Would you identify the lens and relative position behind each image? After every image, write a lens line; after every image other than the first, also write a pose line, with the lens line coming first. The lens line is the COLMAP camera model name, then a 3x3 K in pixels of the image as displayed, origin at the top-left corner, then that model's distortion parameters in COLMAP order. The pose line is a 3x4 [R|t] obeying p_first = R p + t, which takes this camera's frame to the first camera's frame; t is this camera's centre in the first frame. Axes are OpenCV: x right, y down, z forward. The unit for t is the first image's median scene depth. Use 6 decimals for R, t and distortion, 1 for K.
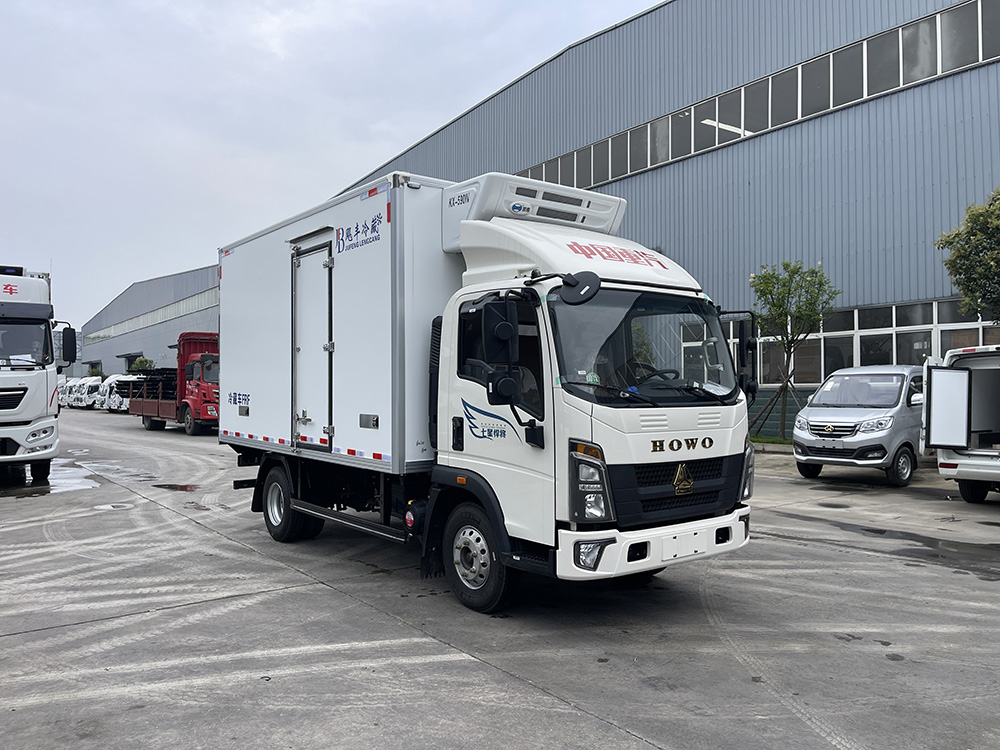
lens RADIAL K [[760.1, 0, 500.0], [0, 760.1, 375.0], [0, 0, 1]] dist [0.071239, -0.099176]
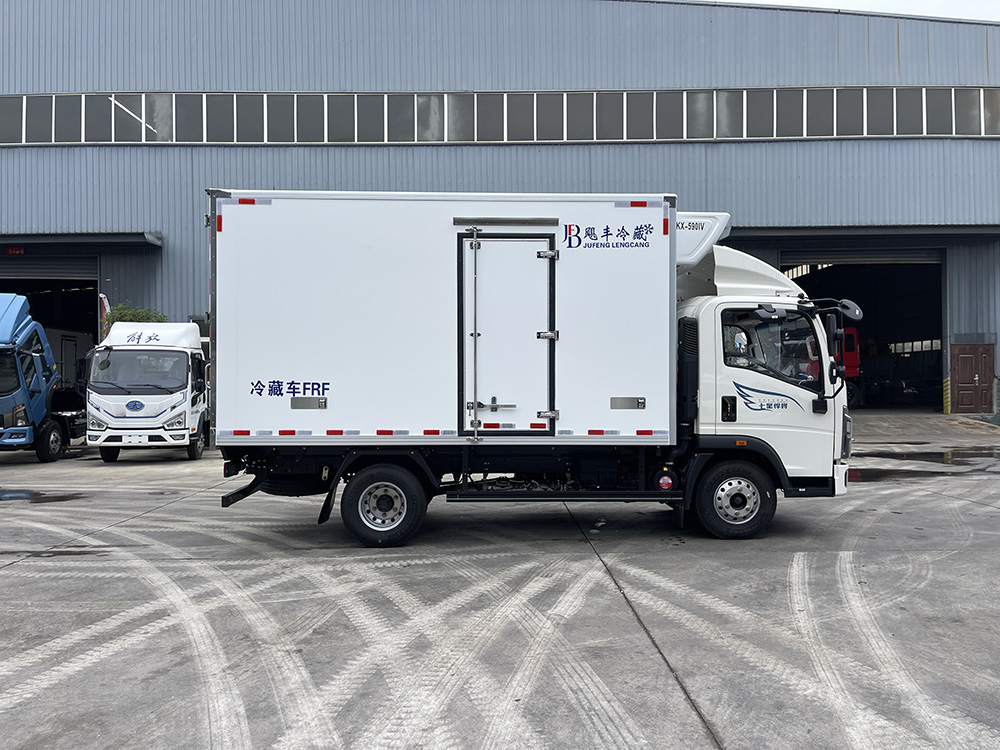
lens RADIAL K [[760.1, 0, 500.0], [0, 760.1, 375.0], [0, 0, 1]] dist [0.071239, -0.099176]
pose [[0.589943, 0.010854, 0.807372, -1.418208], [-0.009715, 0.999933, -0.006345, 0.032719], [-0.807386, -0.004101, 0.590009, 0.566372]]
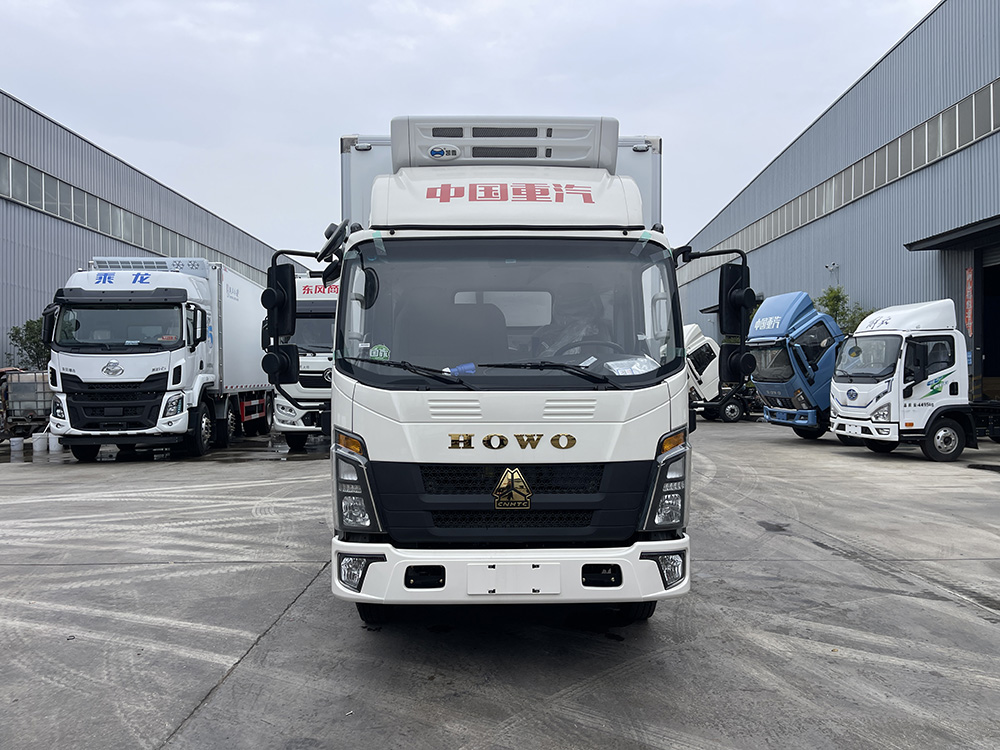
lens RADIAL K [[755.6, 0, 500.0], [0, 755.6, 375.0], [0, 0, 1]] dist [0.108533, -0.154769]
pose [[0.807666, 0.003193, -0.589631, 0.637358], [0.008910, 0.999805, 0.017619, 0.013523], [0.589572, -0.019484, 0.807481, 0.393853]]
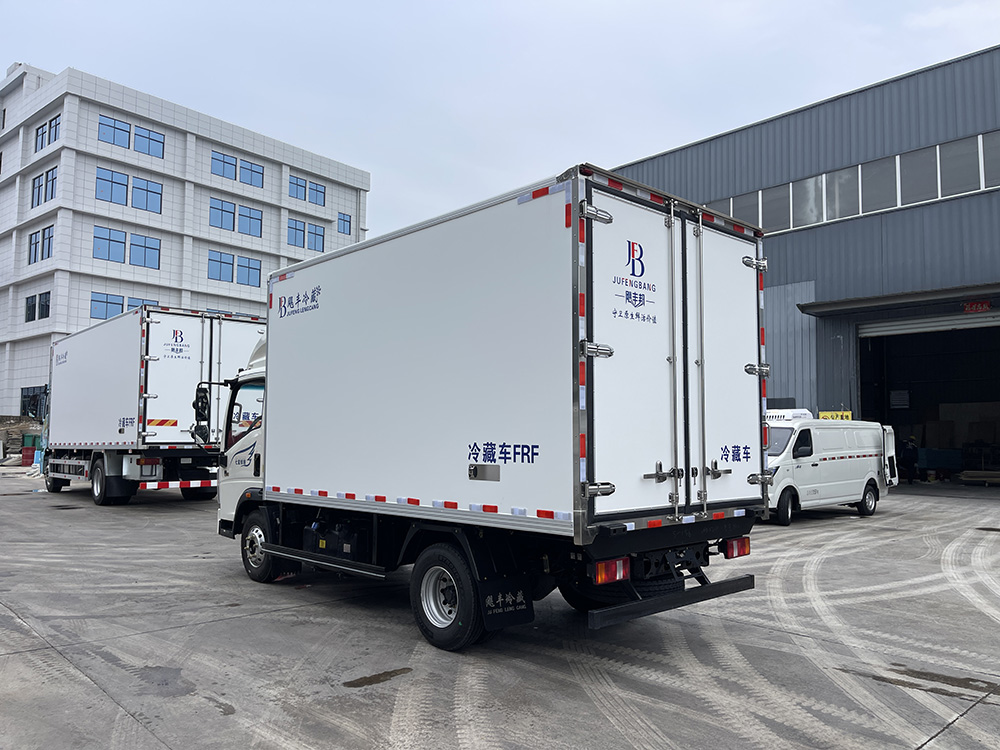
lens RADIAL K [[760.1, 0, 500.0], [0, 760.1, 375.0], [0, 0, 1]] dist [0.071239, -0.099176]
pose [[-0.995671, -0.011166, -0.092278, -0.121680], [-0.001313, 0.994349, -0.106157, 0.065779], [0.092942, -0.105576, -0.990058, 2.904822]]
